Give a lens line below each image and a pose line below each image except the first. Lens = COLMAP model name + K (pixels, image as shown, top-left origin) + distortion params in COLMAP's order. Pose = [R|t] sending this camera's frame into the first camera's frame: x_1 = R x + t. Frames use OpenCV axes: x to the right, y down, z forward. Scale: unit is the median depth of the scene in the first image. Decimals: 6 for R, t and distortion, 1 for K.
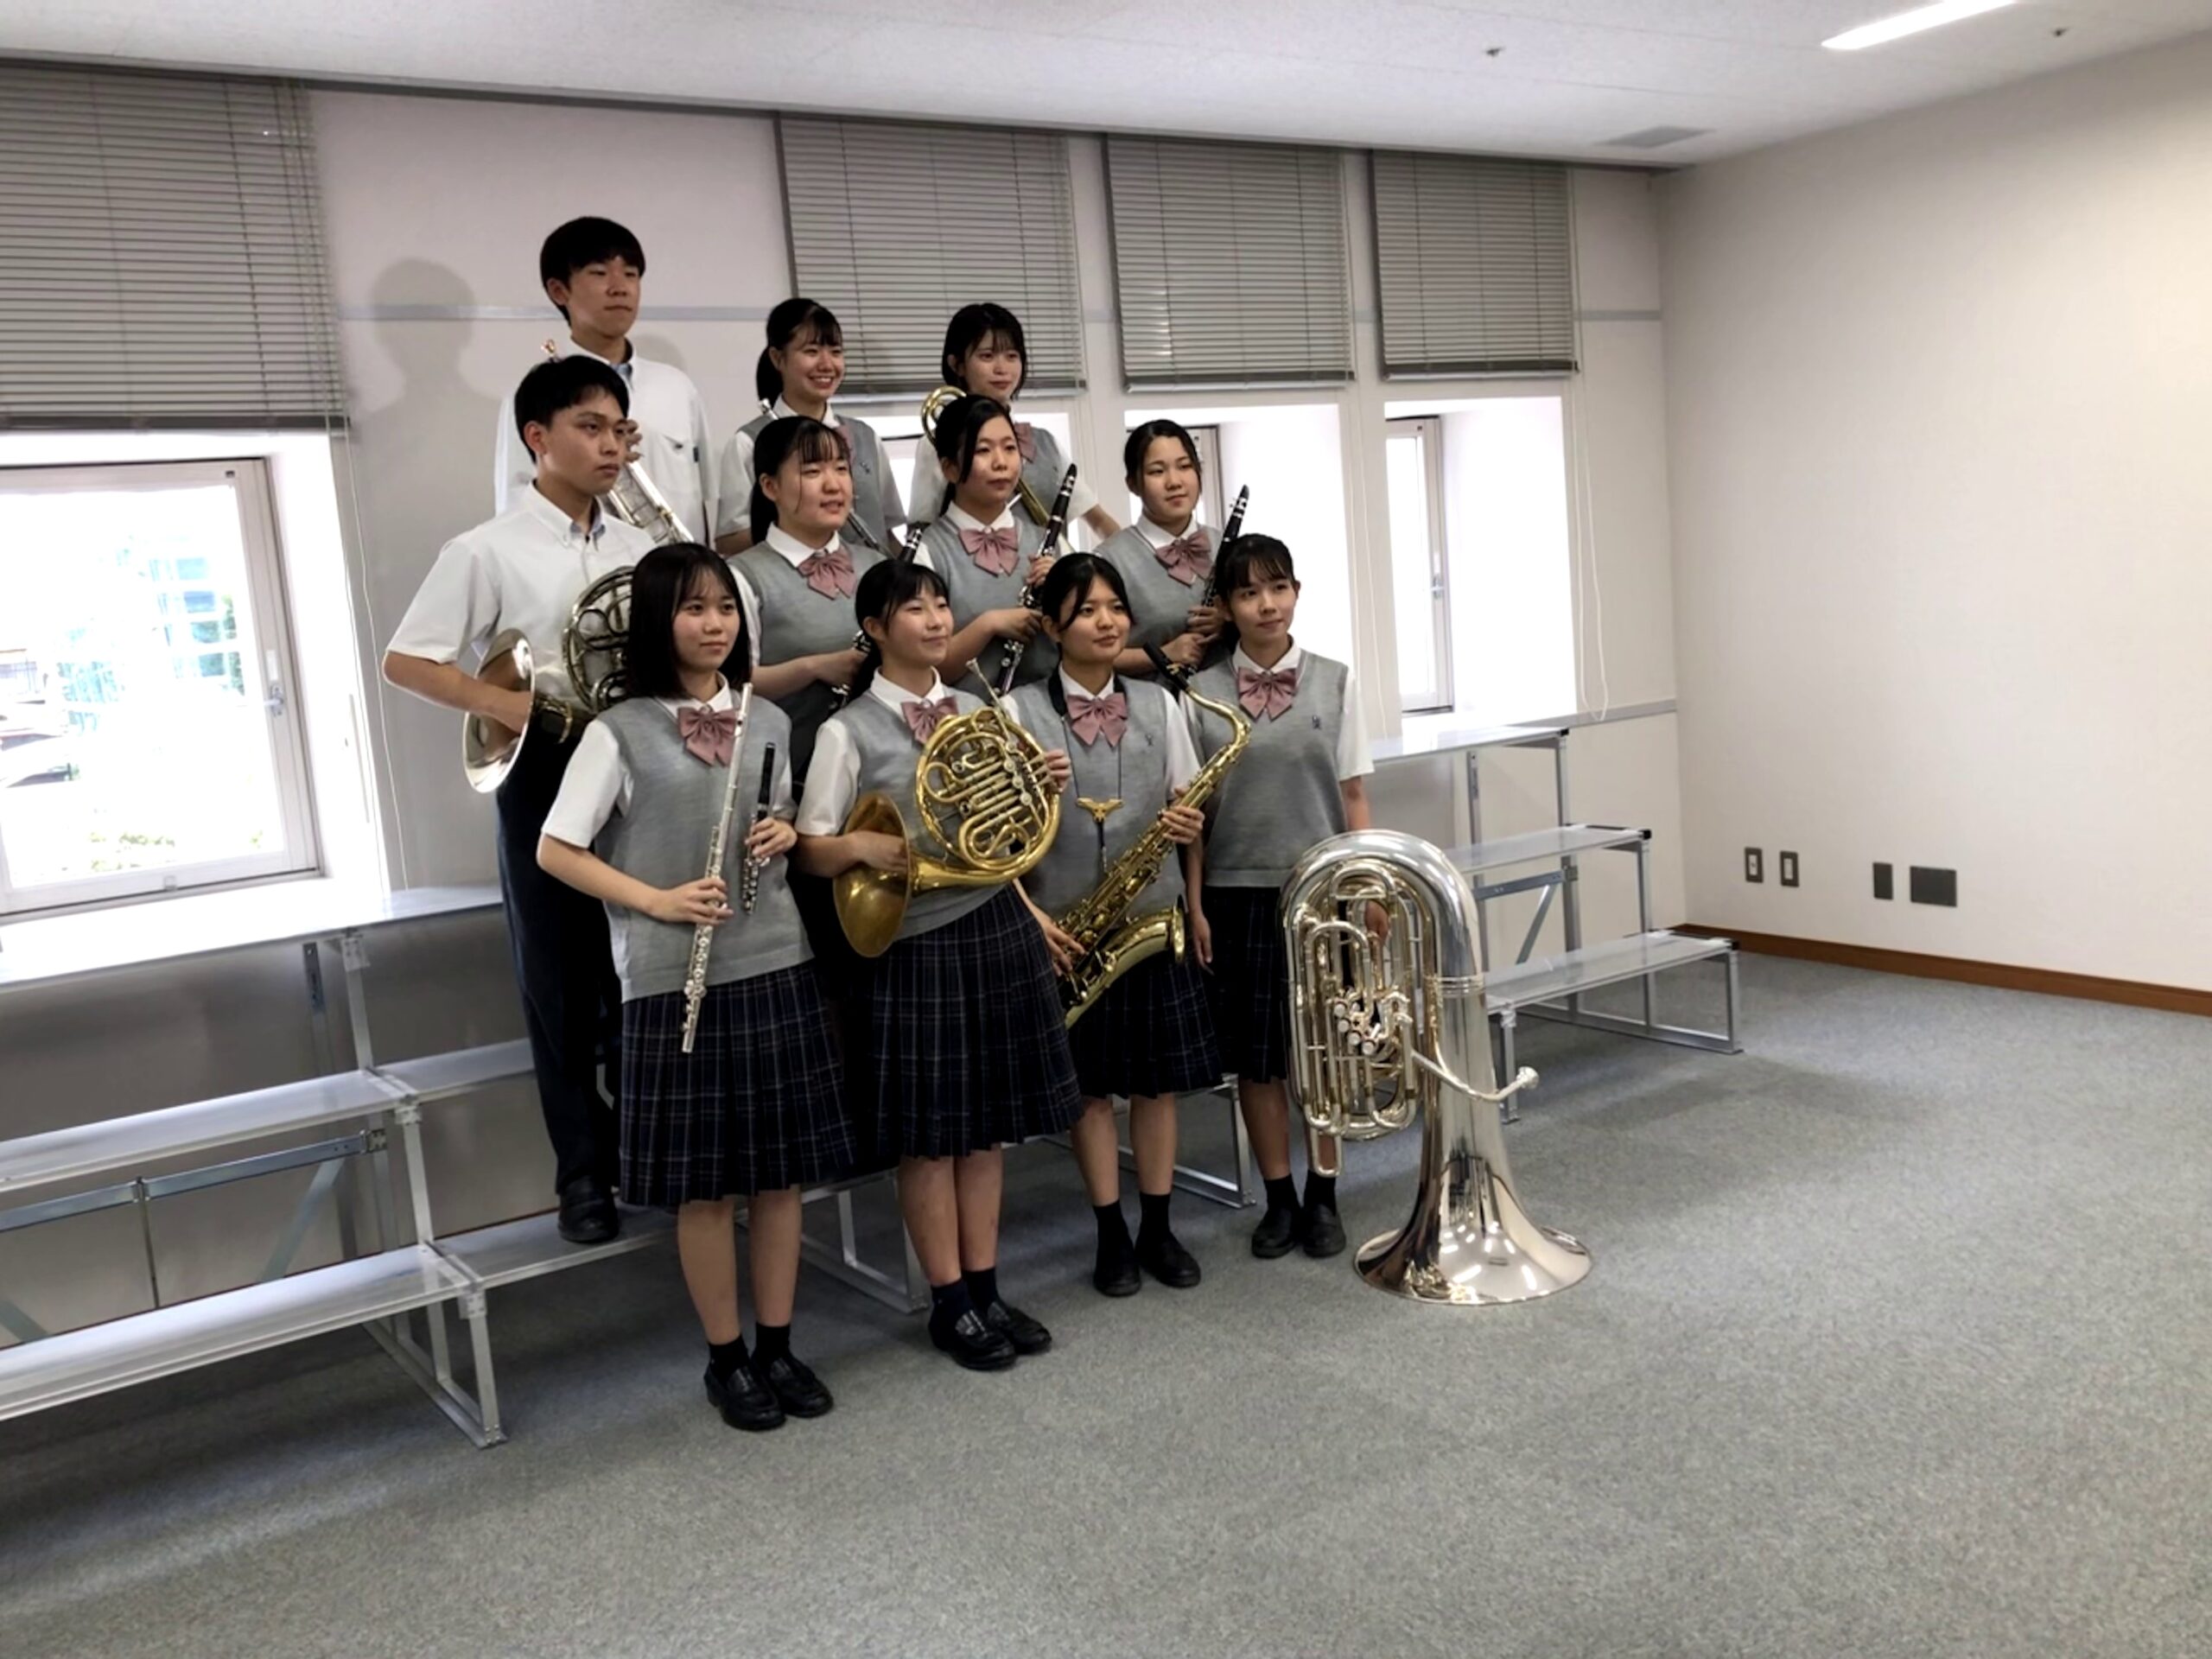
lens RADIAL K [[1971.5, 0, 1108.6], [0, 1971.5, 833.5], [0, 0, 1]] dist [0.018556, -0.008726]
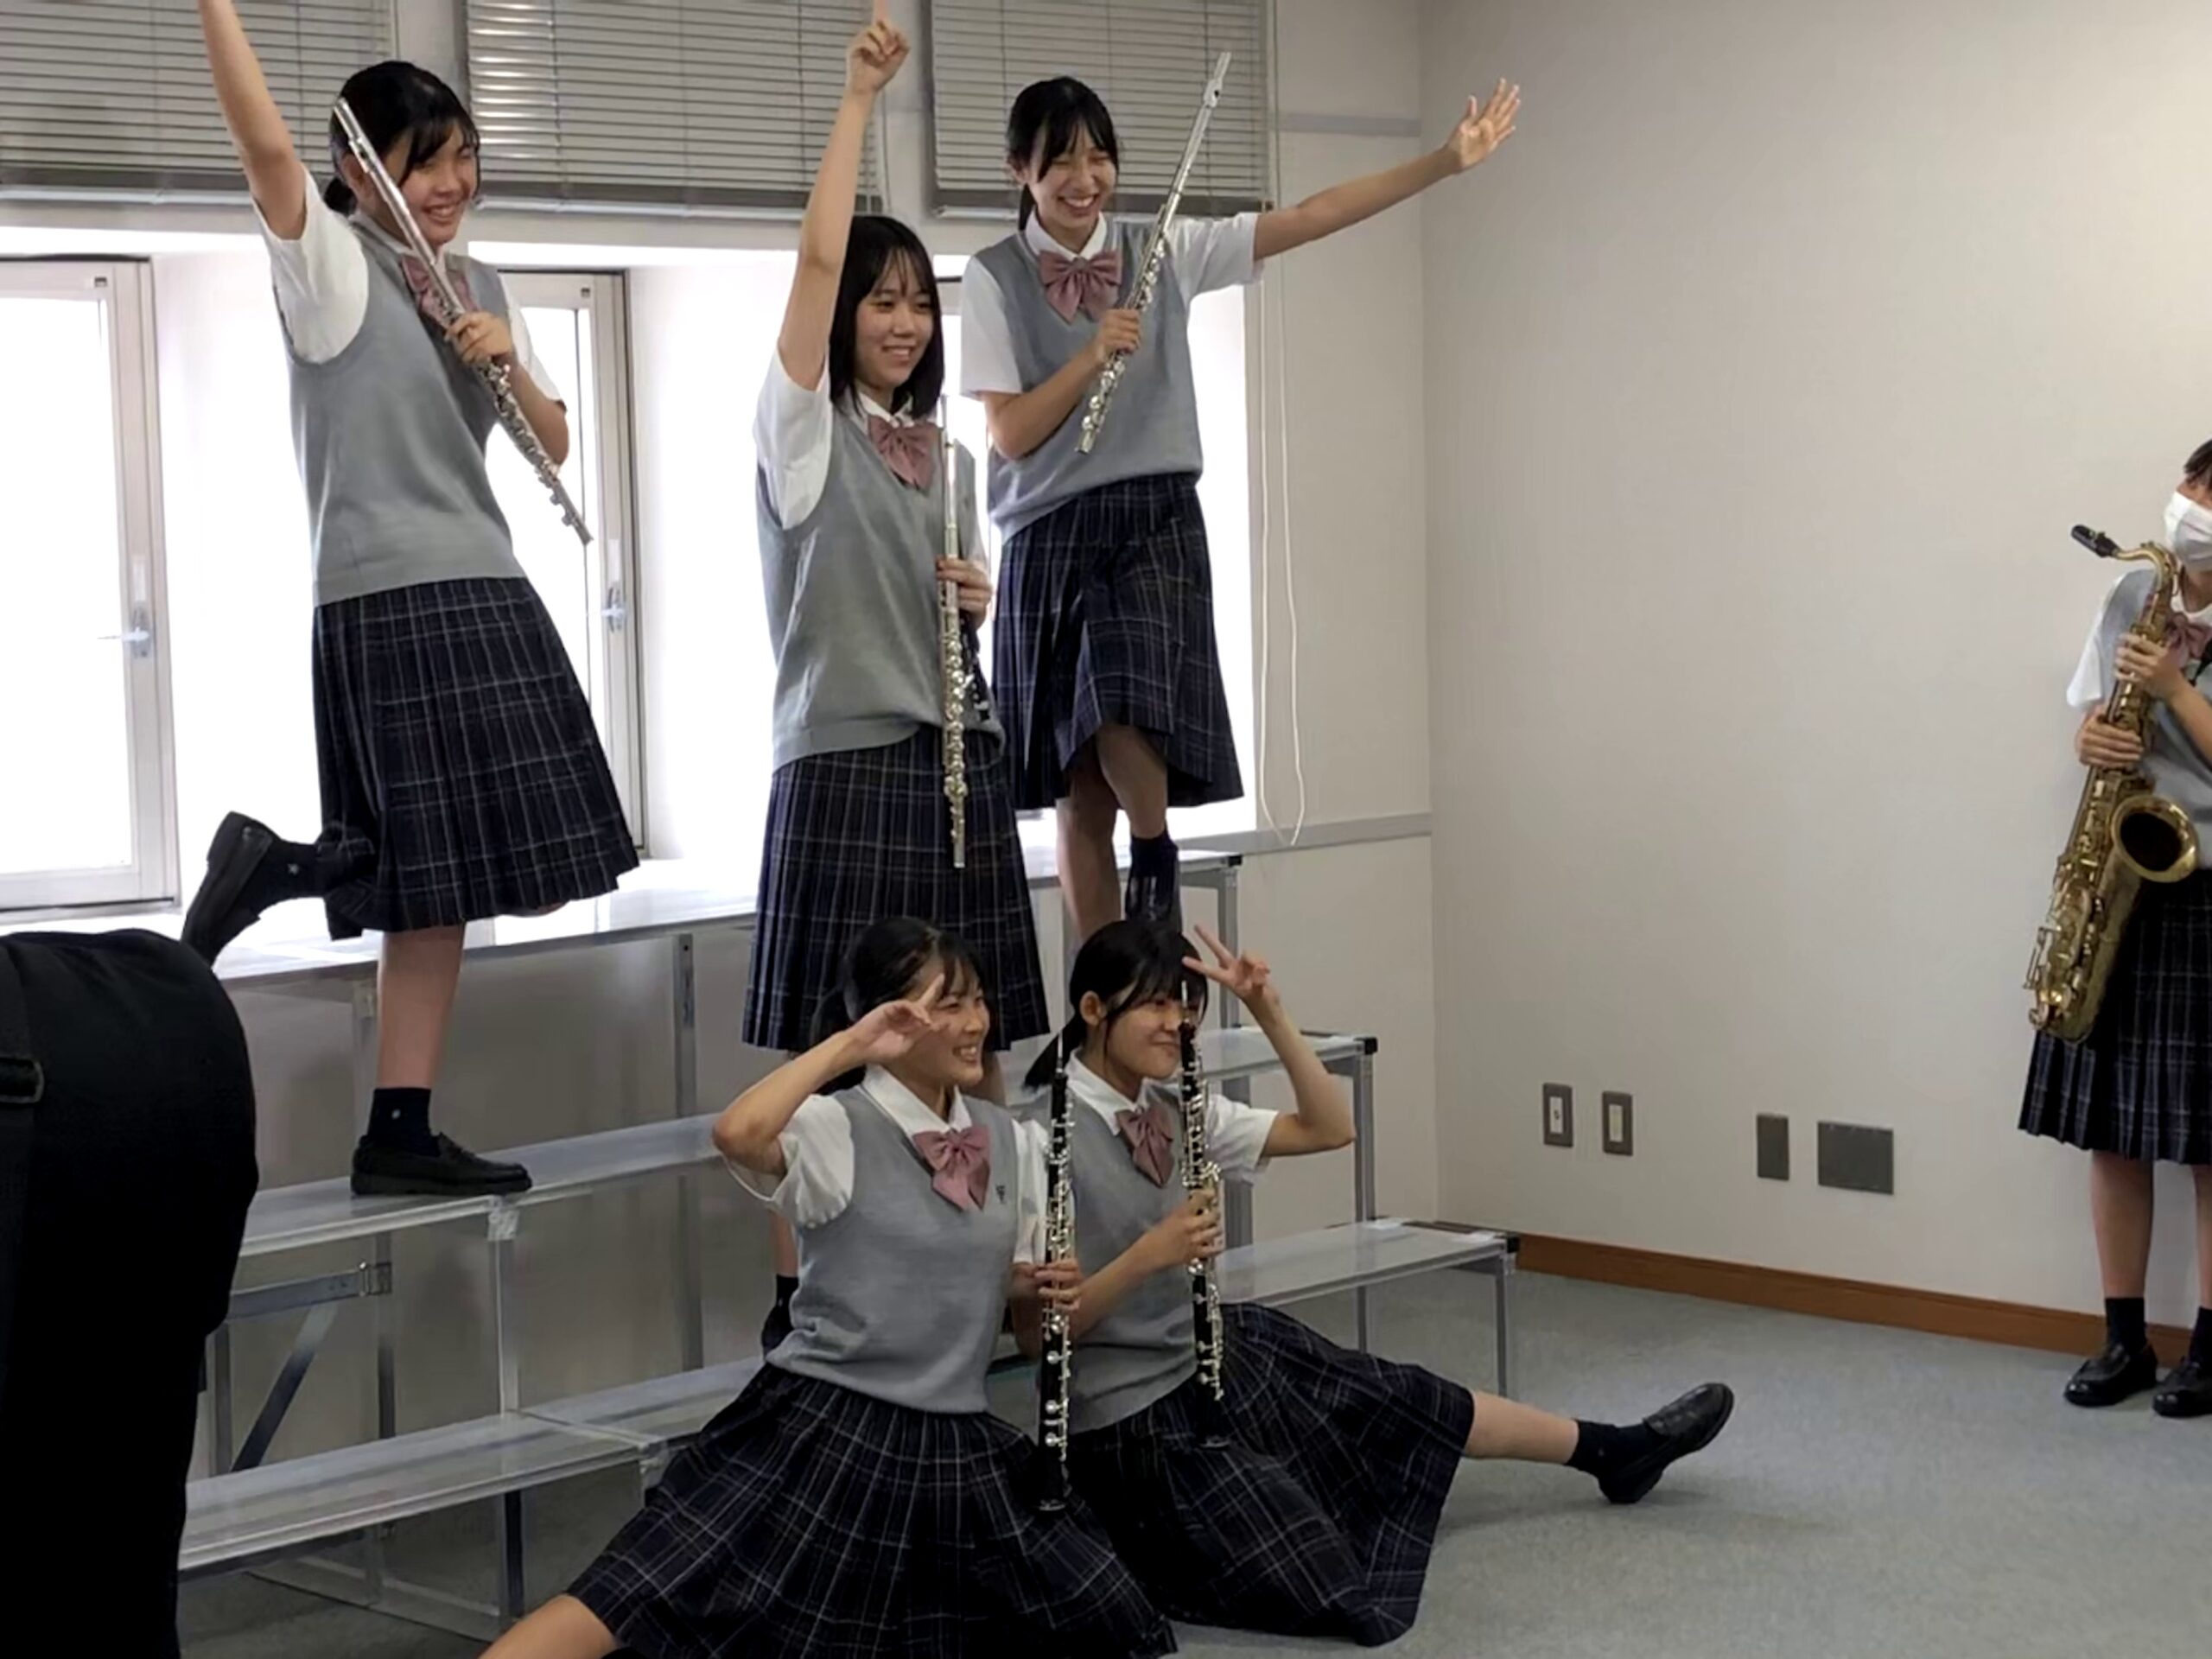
lens RADIAL K [[4256.0, 0, 1091.3], [0, 4256.0, 824.2], [0, 0, 1]] dist [0.081736, 0.000000]
pose [[0.980530, 0.041825, 0.191862, -0.055130], [-0.030152, 0.997535, -0.063362, 0.021798], [-0.194039, 0.056343, 0.979374, -0.237923]]
